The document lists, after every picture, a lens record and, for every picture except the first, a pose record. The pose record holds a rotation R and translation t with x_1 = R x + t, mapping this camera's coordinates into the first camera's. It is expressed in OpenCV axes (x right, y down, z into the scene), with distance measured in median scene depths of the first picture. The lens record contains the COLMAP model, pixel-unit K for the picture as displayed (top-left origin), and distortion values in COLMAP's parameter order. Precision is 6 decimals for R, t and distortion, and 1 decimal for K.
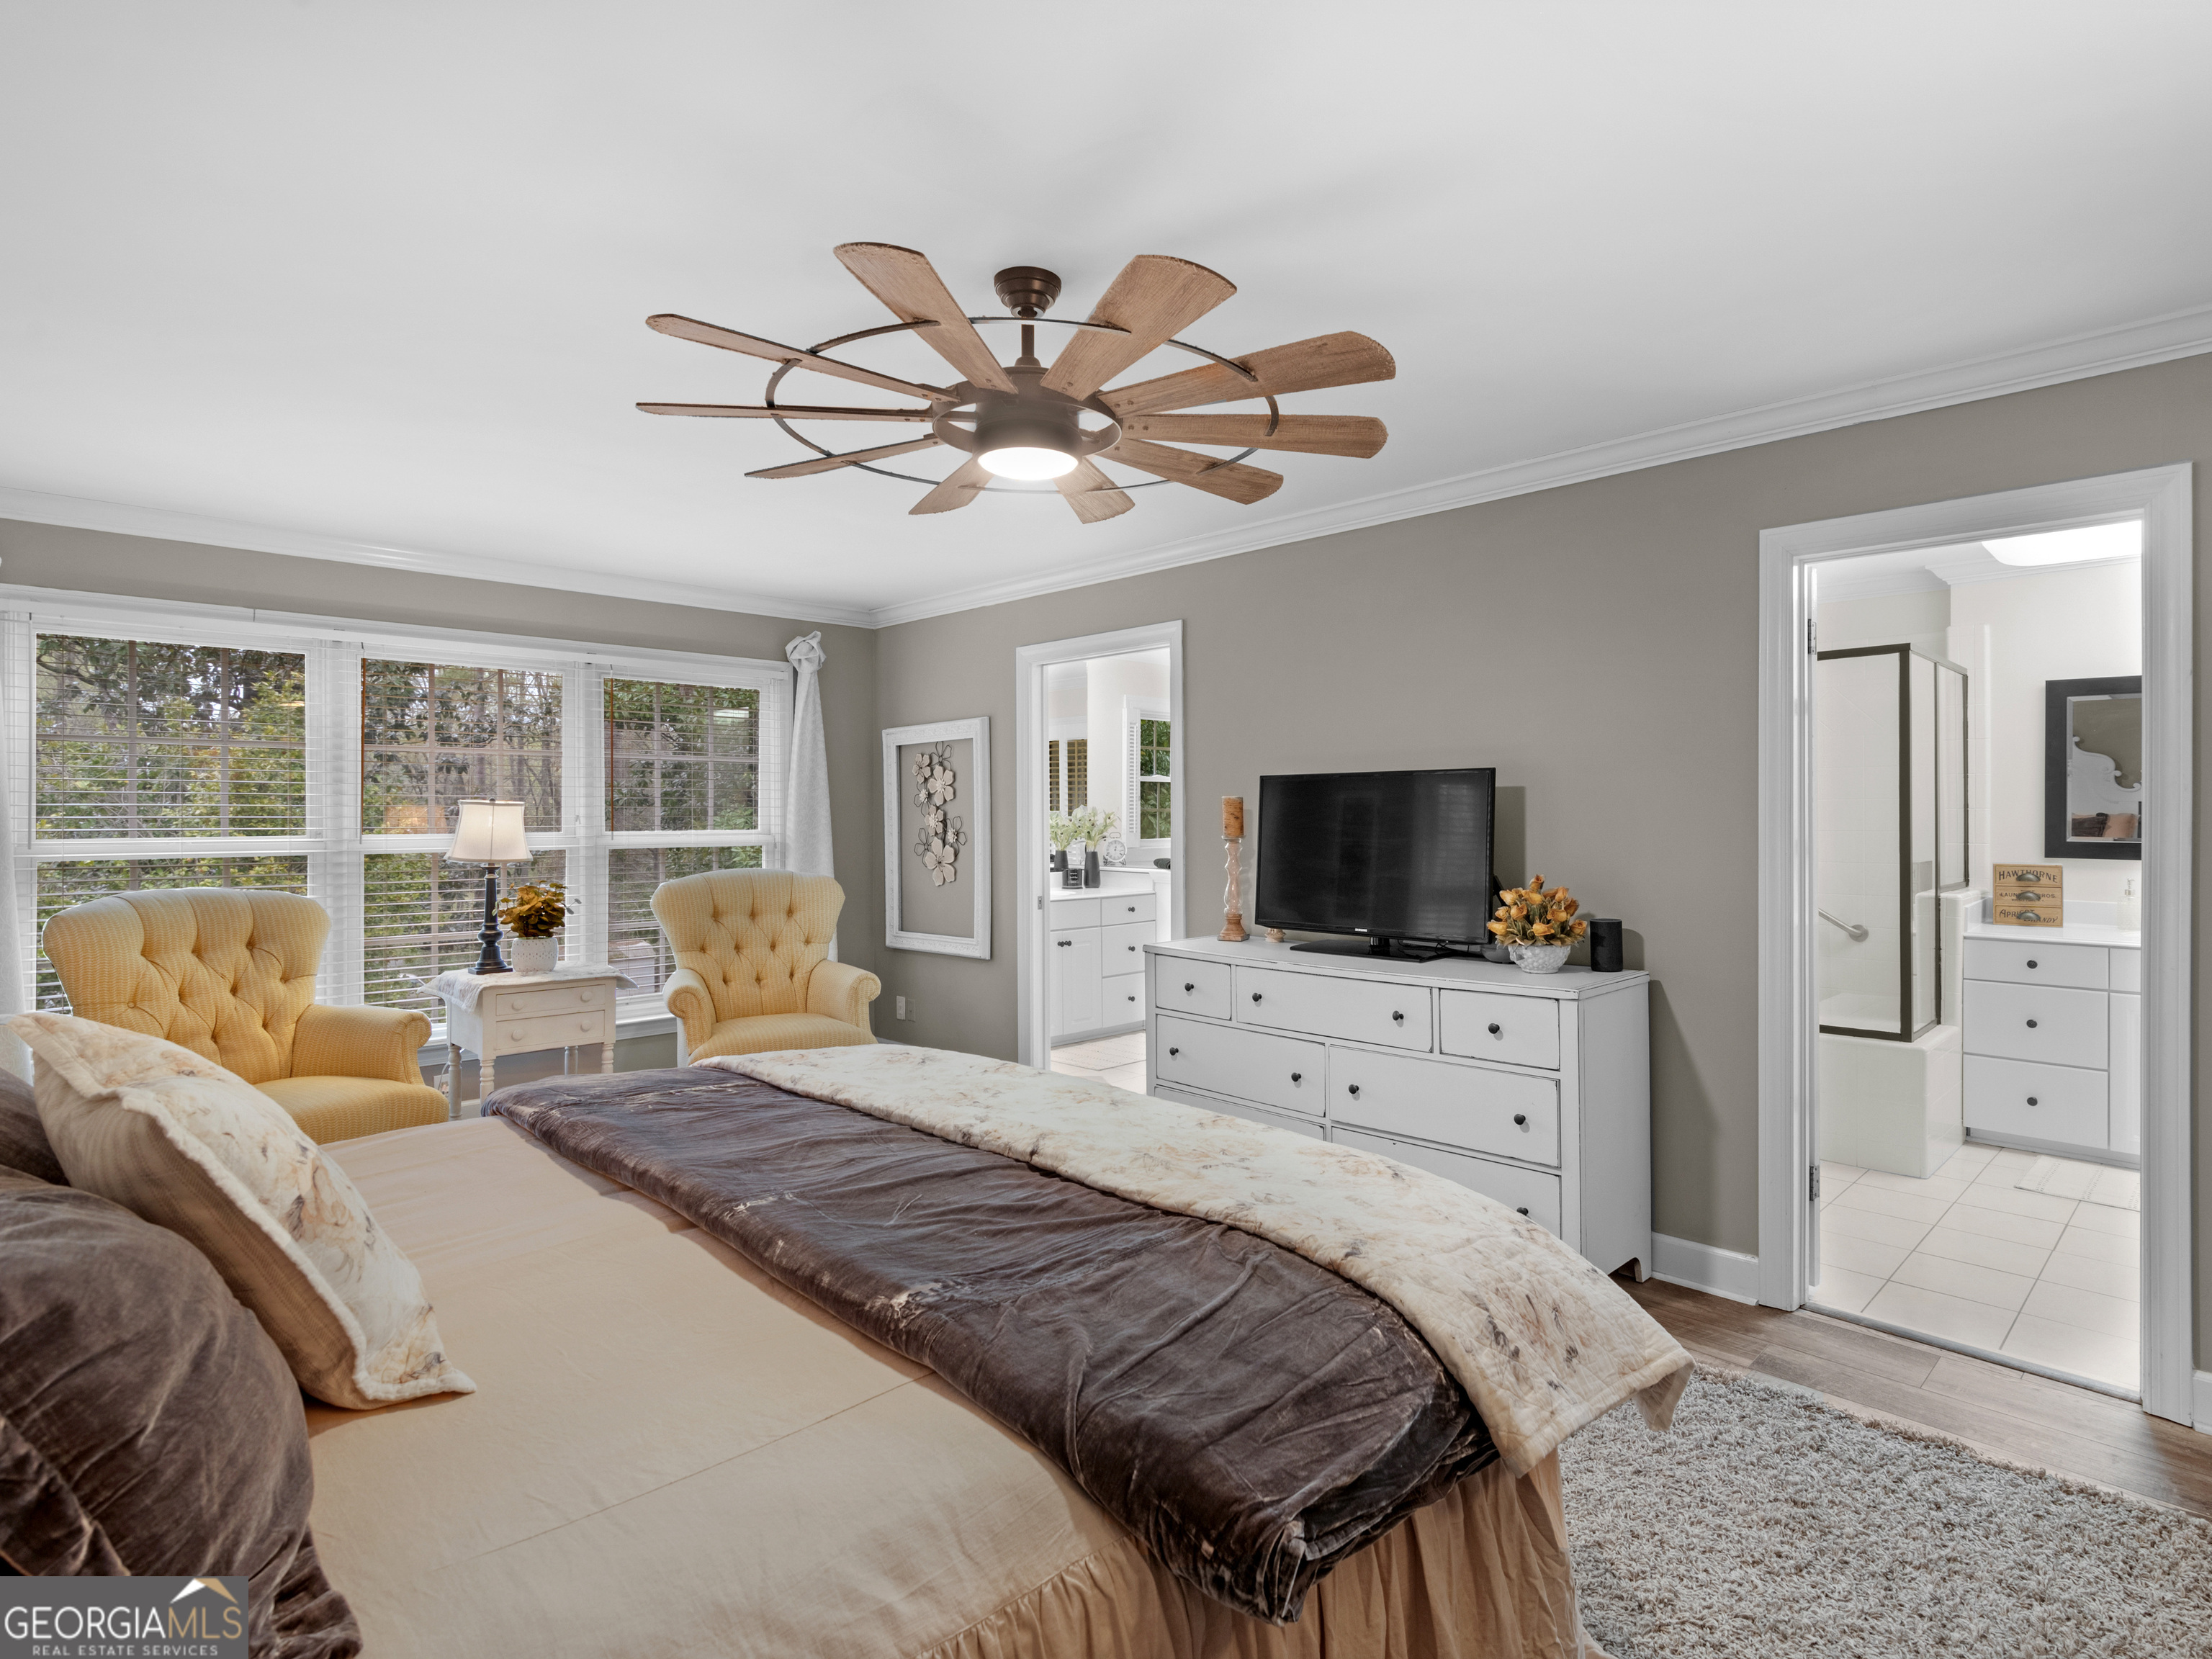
lens RADIAL K [[1161.1, 0, 1103.3], [0, 1161.1, 813.9], [0, 0, 1]] dist [-0.000300, -0.000150]
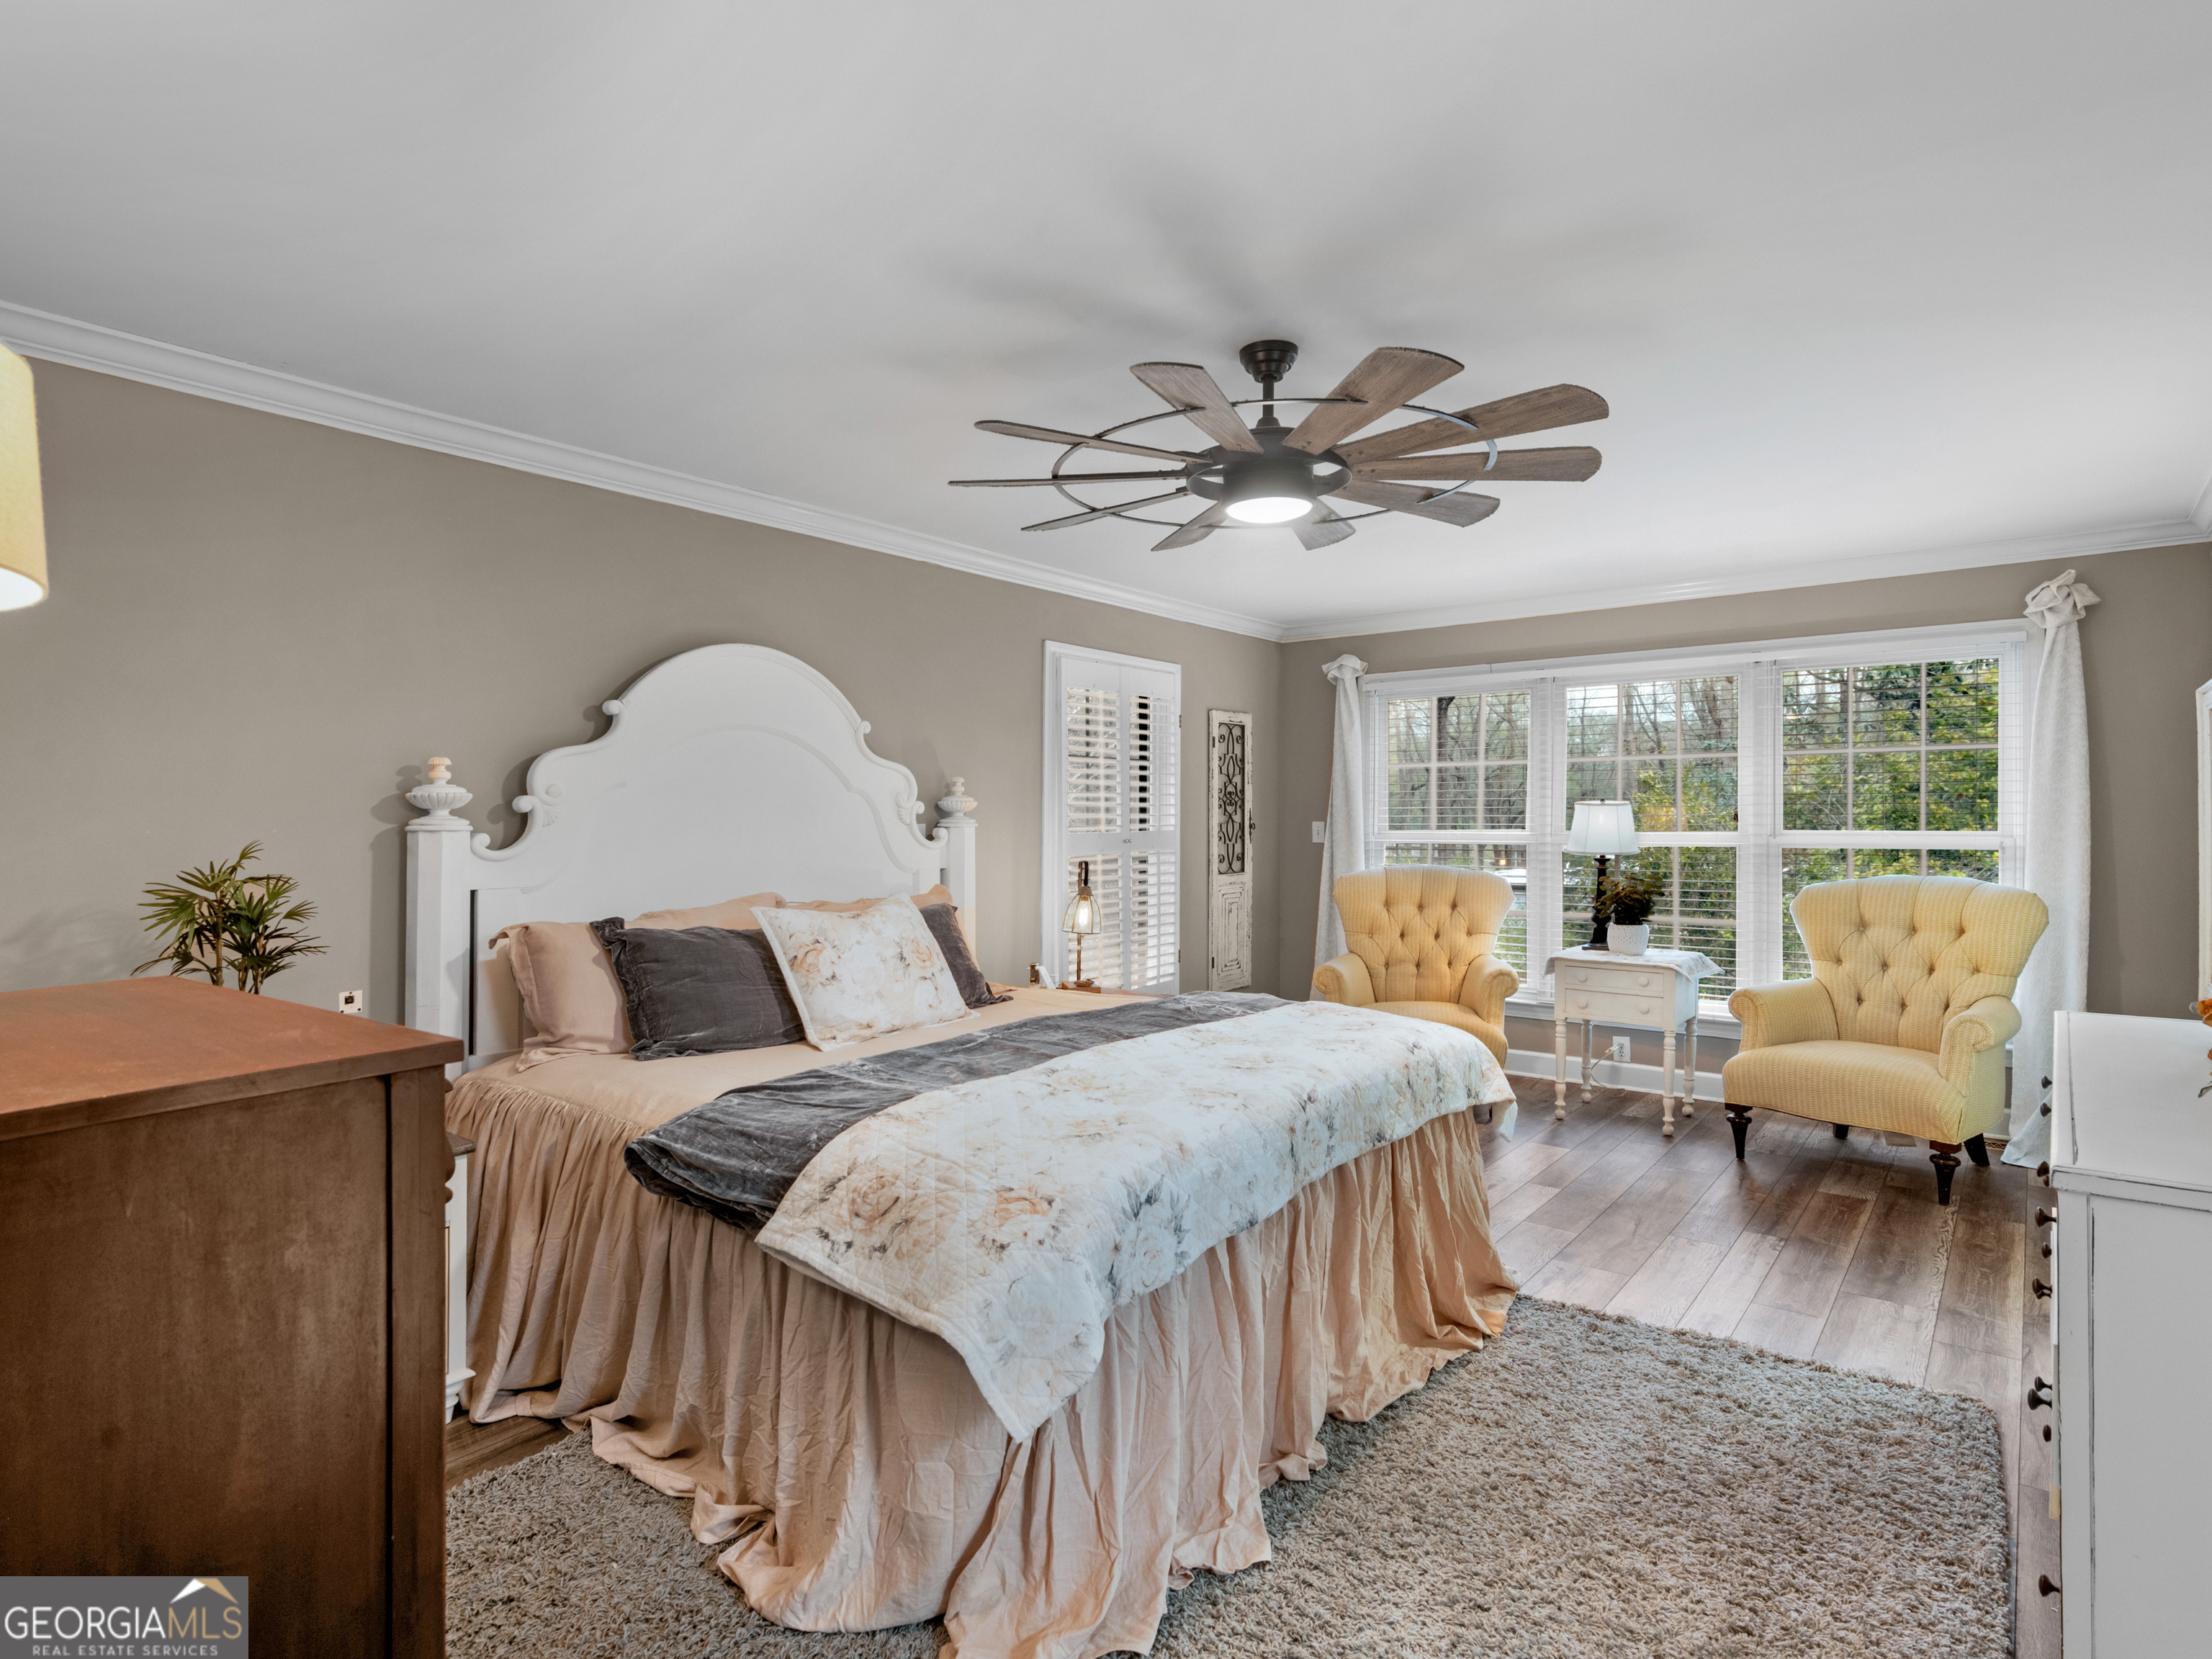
lens RADIAL K [[1161.1, 0, 1103.3], [0, 1161.1, 813.9], [0, 0, 1]] dist [-0.000300, -0.000150]
pose [[0.125163, -0.001891, -0.992134, 0.559680], [0.004024, 0.999991, -0.001399, 0.000251], [0.992128, -0.003817, 0.125169, 0.362560]]
